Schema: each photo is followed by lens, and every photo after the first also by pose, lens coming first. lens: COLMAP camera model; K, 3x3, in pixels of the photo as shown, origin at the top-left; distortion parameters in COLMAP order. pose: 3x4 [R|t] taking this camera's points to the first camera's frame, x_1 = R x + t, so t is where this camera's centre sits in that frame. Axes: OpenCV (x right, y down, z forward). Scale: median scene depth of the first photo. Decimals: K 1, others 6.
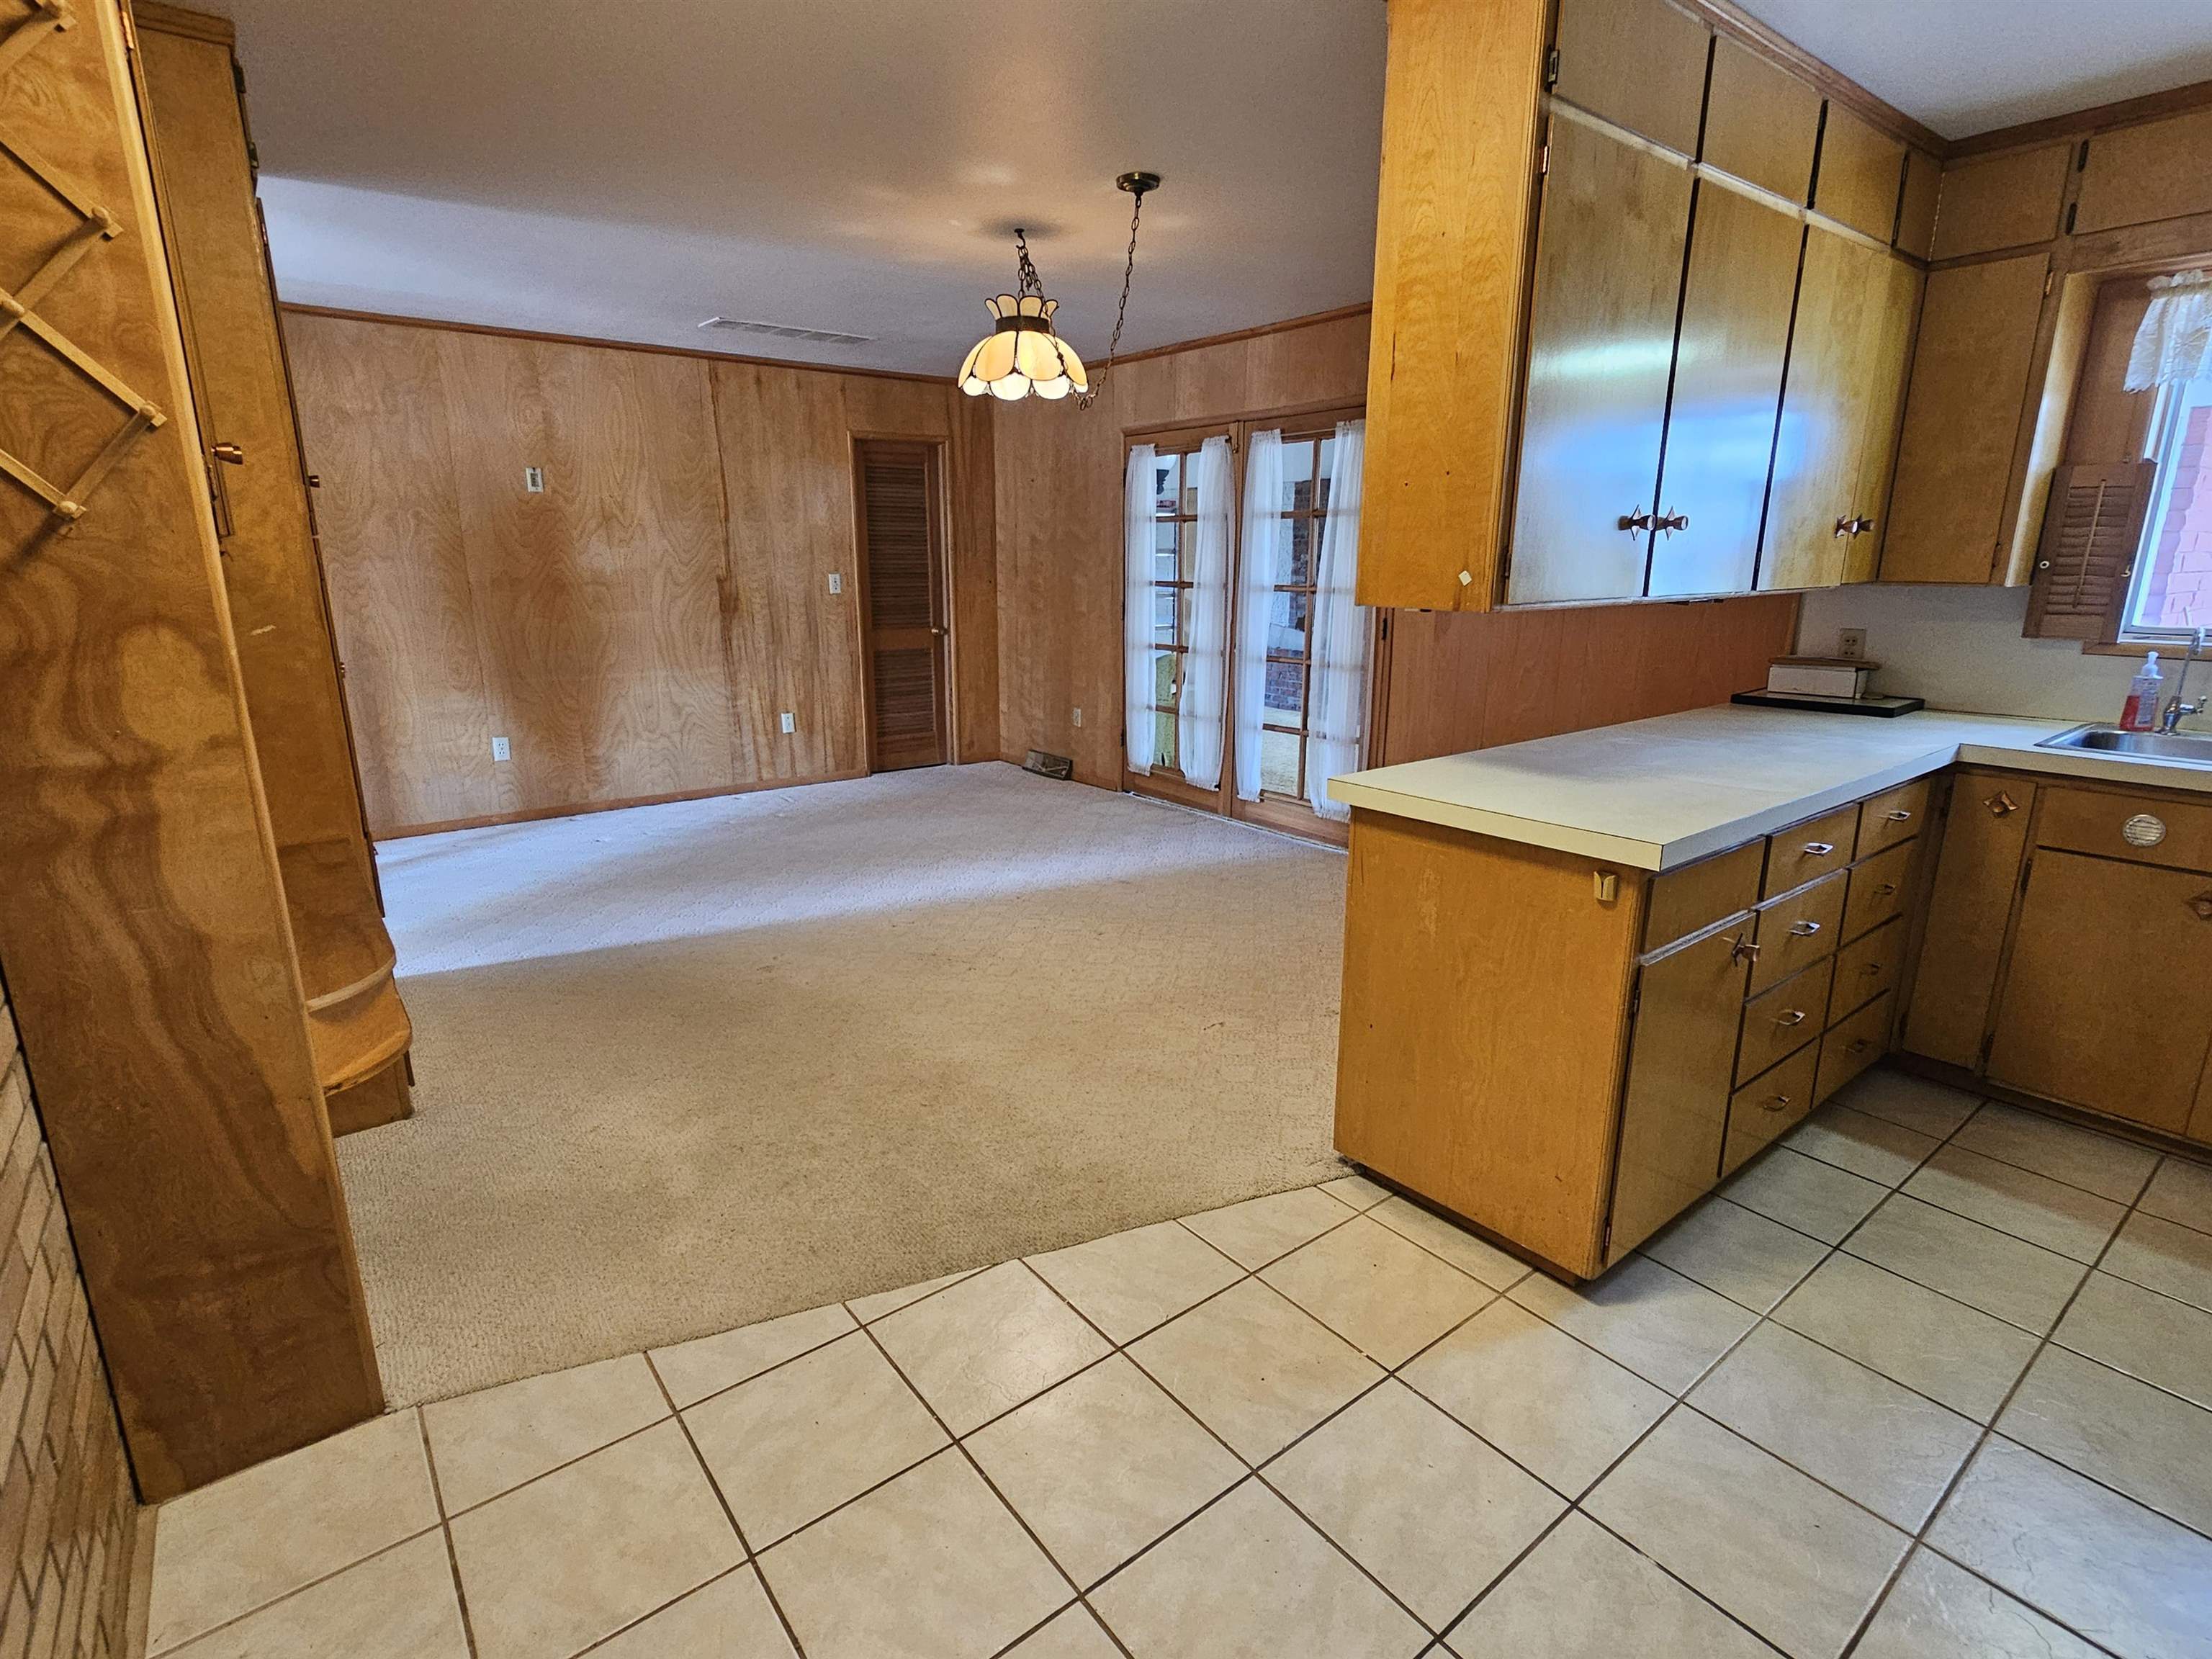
lens RADIAL K [[1085.1, 0, 1097.8], [0, 1085.1, 829.1], [0, 0, 1]] dist [-0.001184, -0.001854]
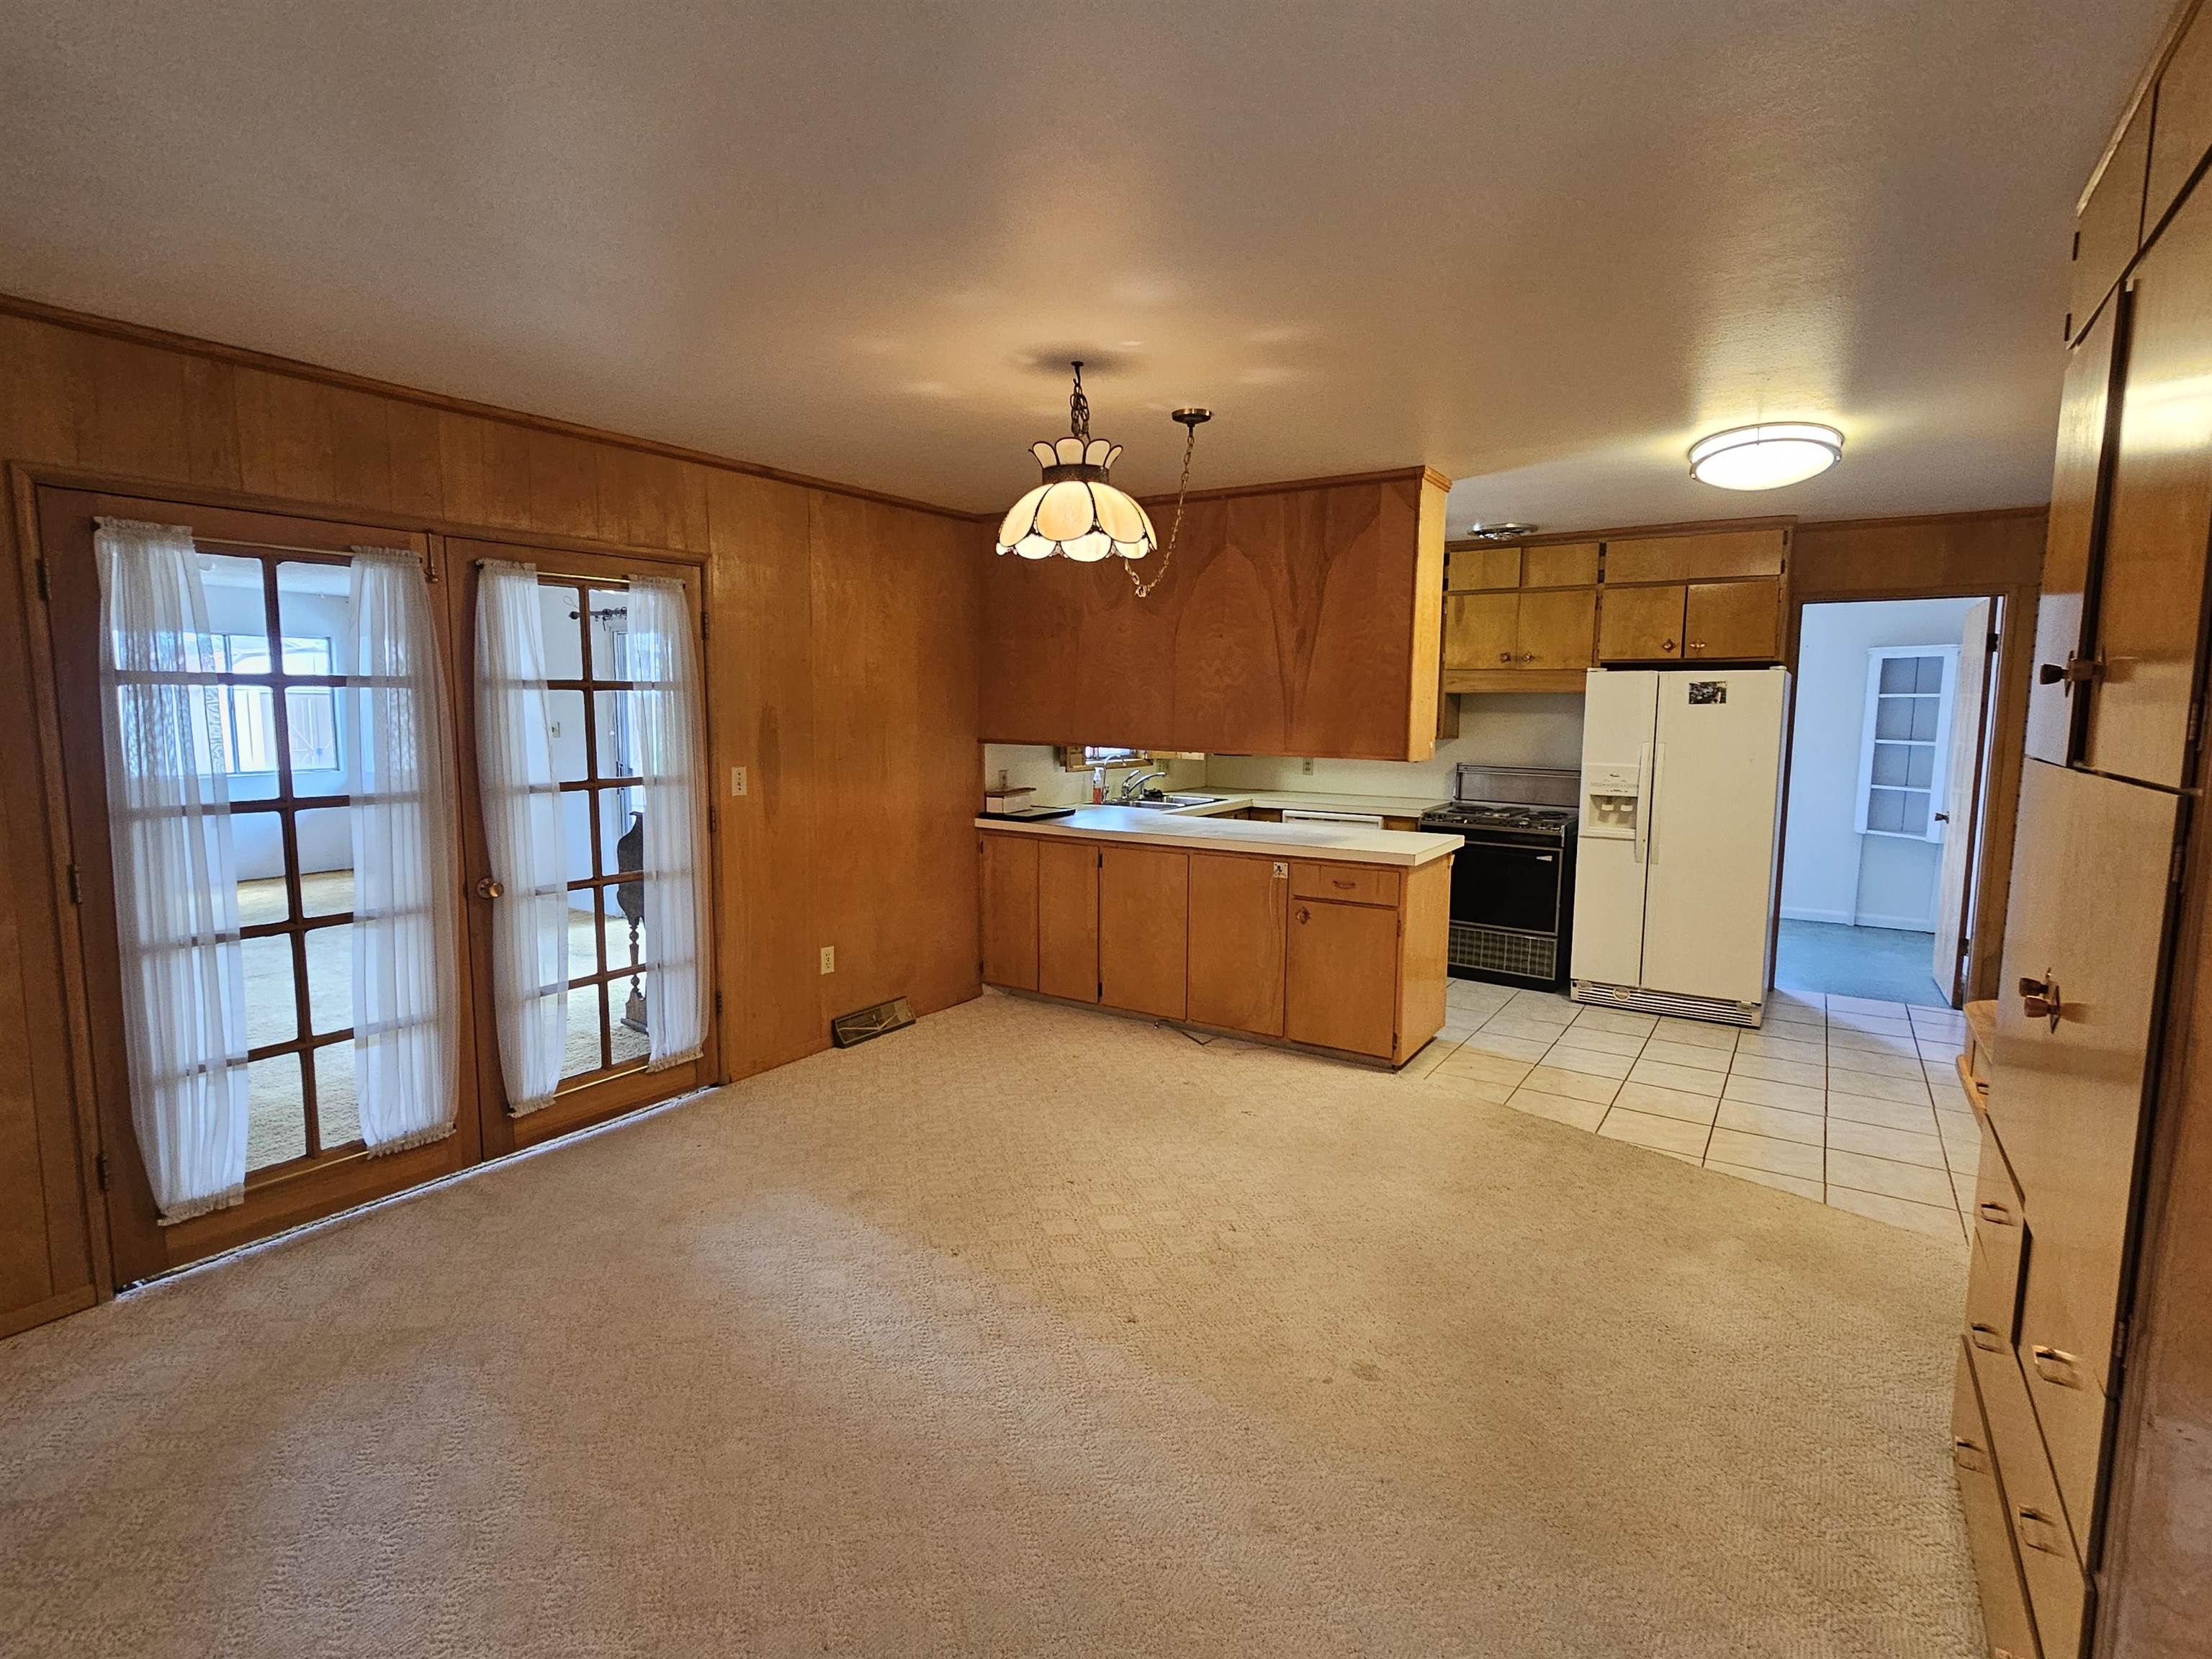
lens RADIAL K [[1085.1, 0, 1101.1], [0, 1085.1, 824.2], [0, 0, 1]] dist [-0.001184, -0.001854]
pose [[-0.318642, -0.100371, 0.942546, -1.220805], [0.234355, 0.955164, 0.180942, -0.499661], [-0.918447, 0.278546, -0.280833, 1.801723]]
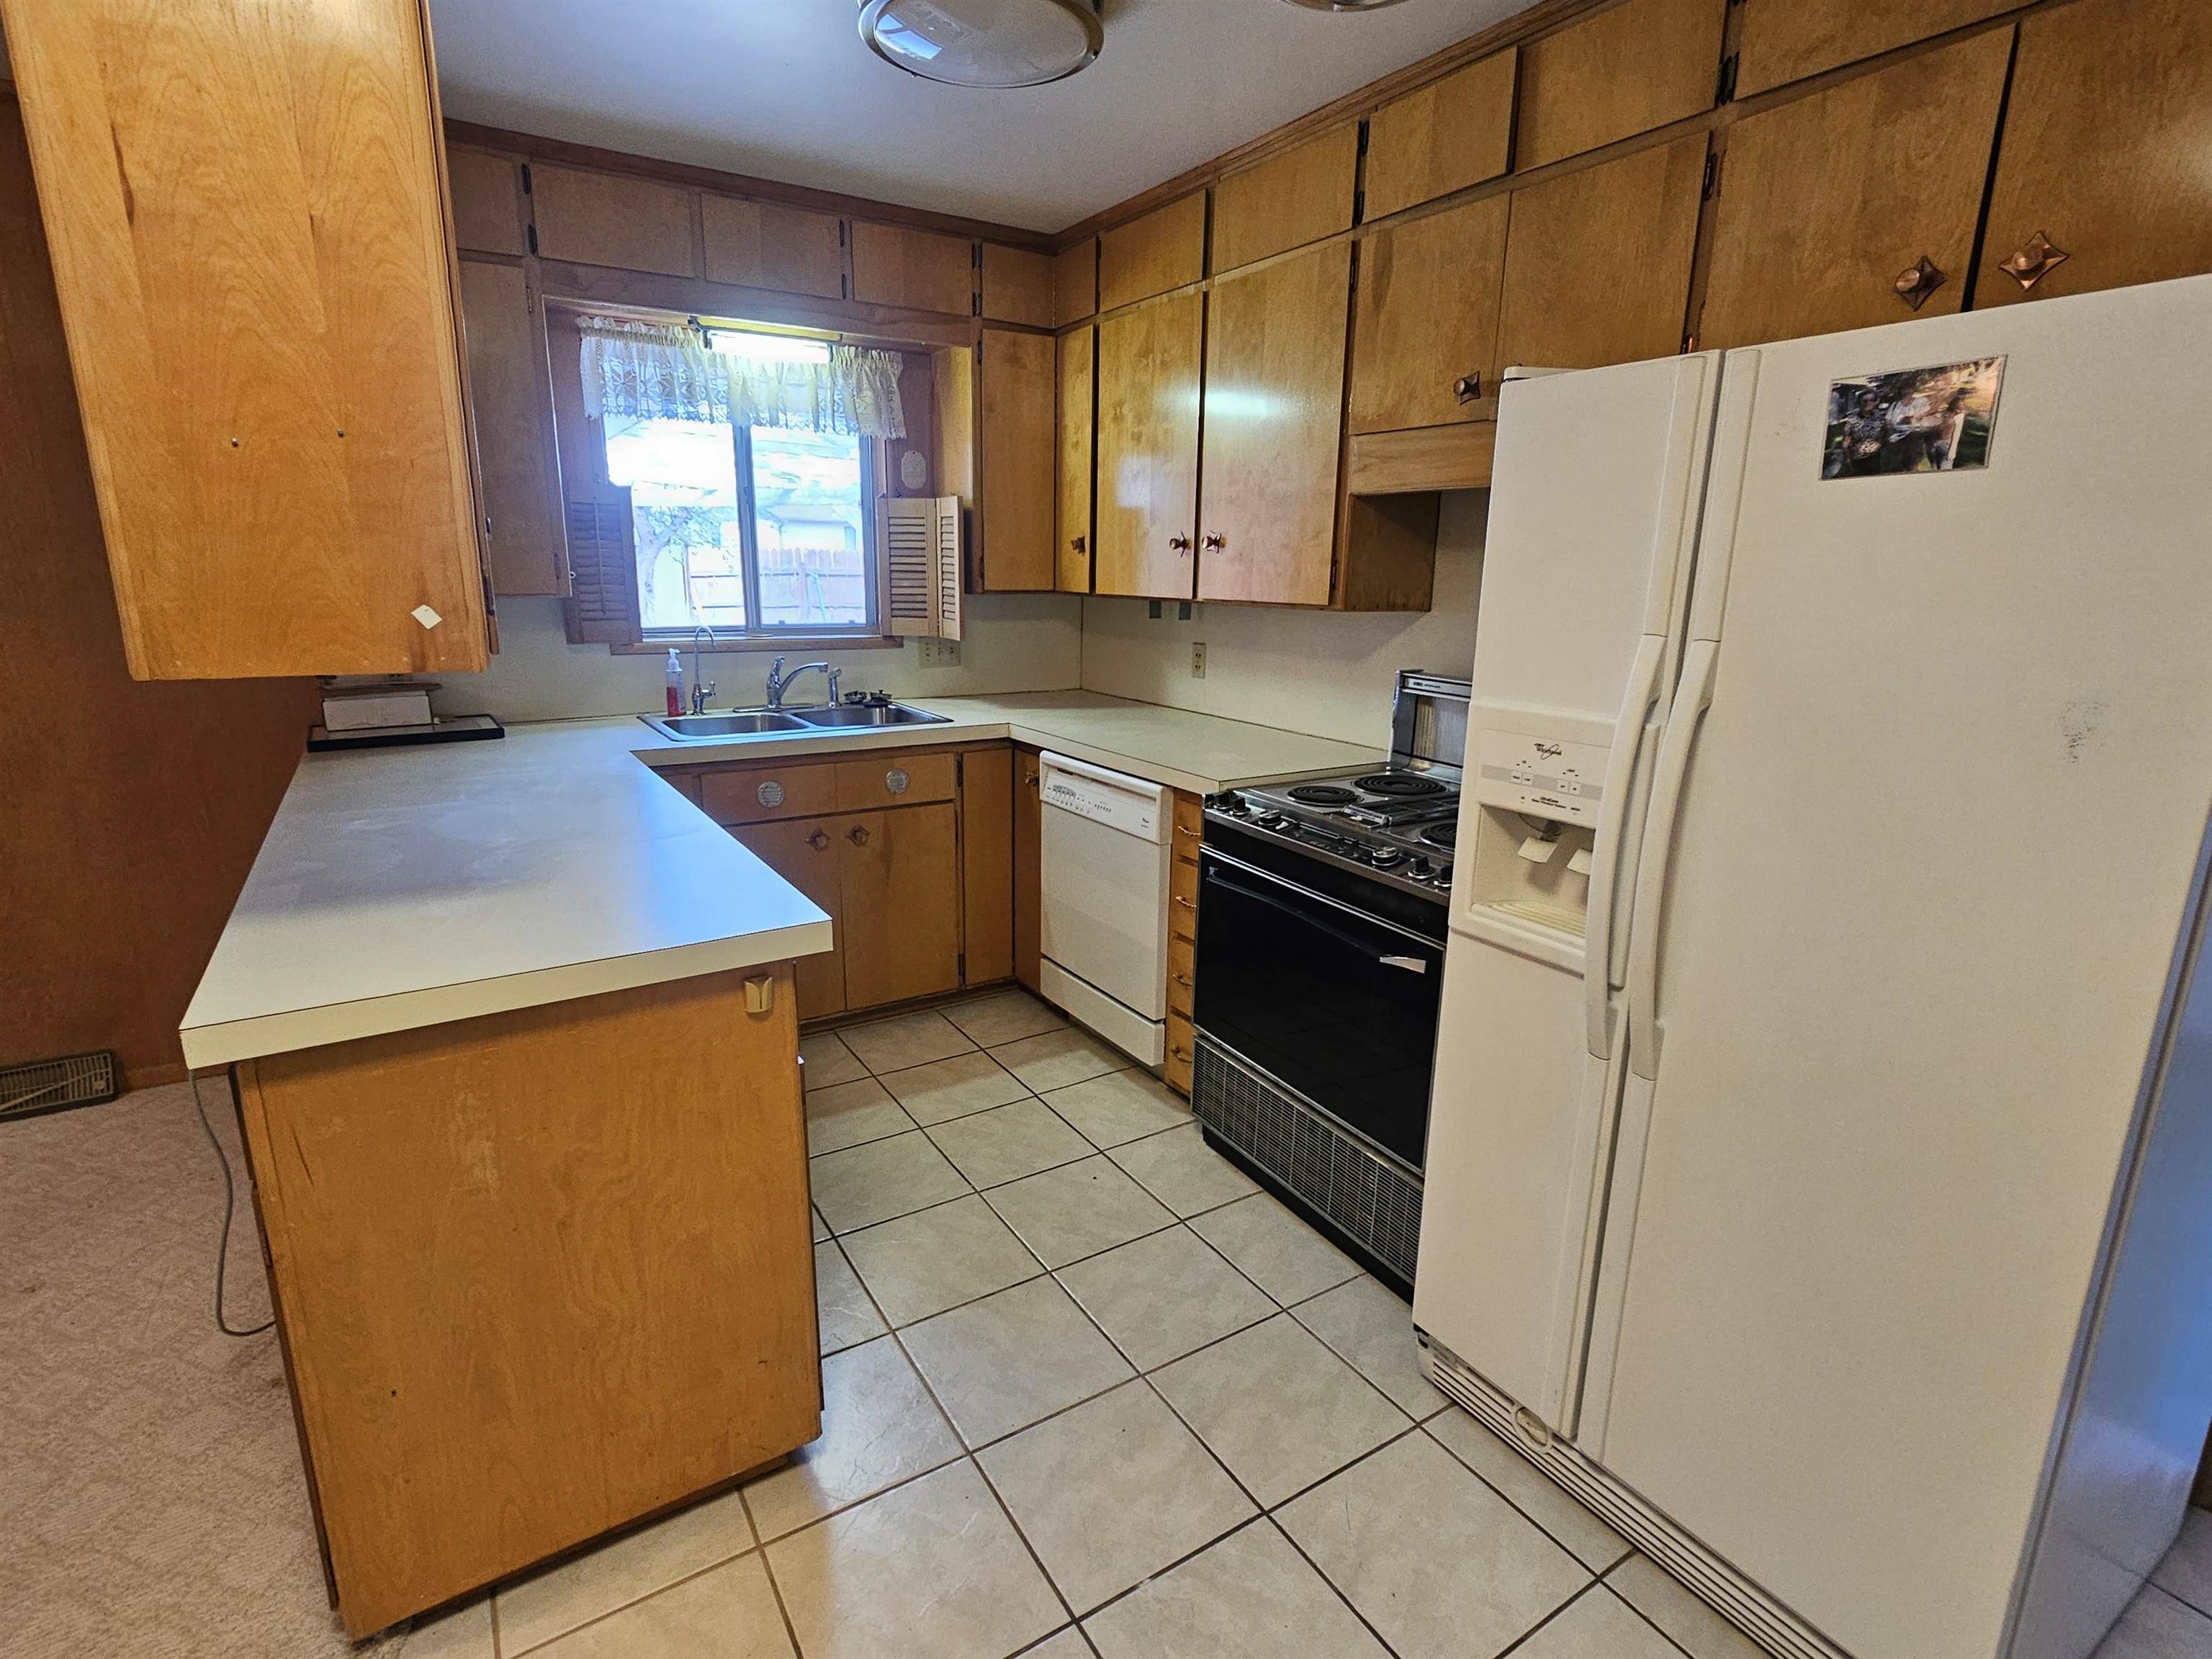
lens RADIAL K [[1085.1, 0, 1102.9], [0, 1085.1, 823.4], [0, 0, 1]] dist [-0.001184, -0.001854]
pose [[0.092740, -0.230160, 0.968724, -0.184917], [0.232301, 0.951069, 0.203726, -0.125764], [-0.968212, 0.206142, 0.141669, 0.460569]]
